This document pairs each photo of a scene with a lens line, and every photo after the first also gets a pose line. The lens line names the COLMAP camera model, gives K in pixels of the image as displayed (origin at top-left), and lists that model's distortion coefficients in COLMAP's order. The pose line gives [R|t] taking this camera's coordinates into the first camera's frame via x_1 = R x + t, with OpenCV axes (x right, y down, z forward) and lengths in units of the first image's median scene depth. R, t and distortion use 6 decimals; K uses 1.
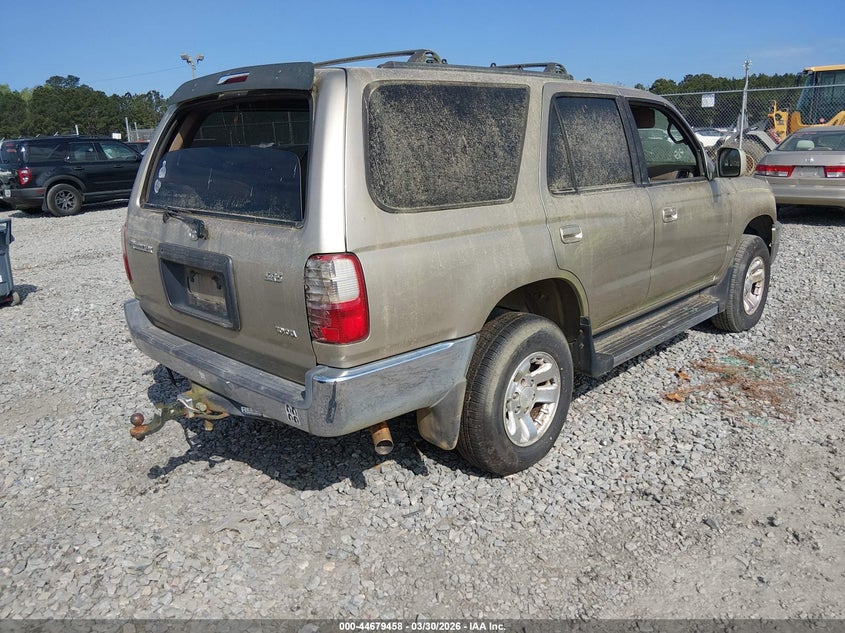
lens RADIAL K [[669.0, 0, 423.4], [0, 669.0, 314.9], [0, 0, 1]] dist [0.009758, -0.000731]
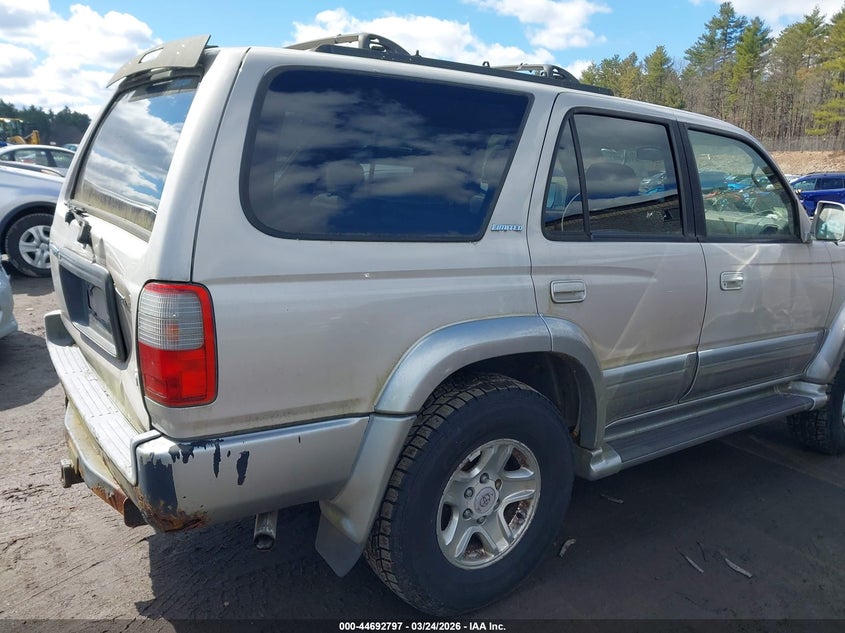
lens RADIAL K [[669.0, 0, 422.6], [0, 669.0, 315.7], [0, 0, 1]] dist [0.009758, -0.000731]
pose [[0.978757, 0.108710, -0.173828, 0.229138], [-0.117377, 0.992267, -0.040356, -0.050245], [0.168097, 0.059903, 0.983949, 0.272941]]
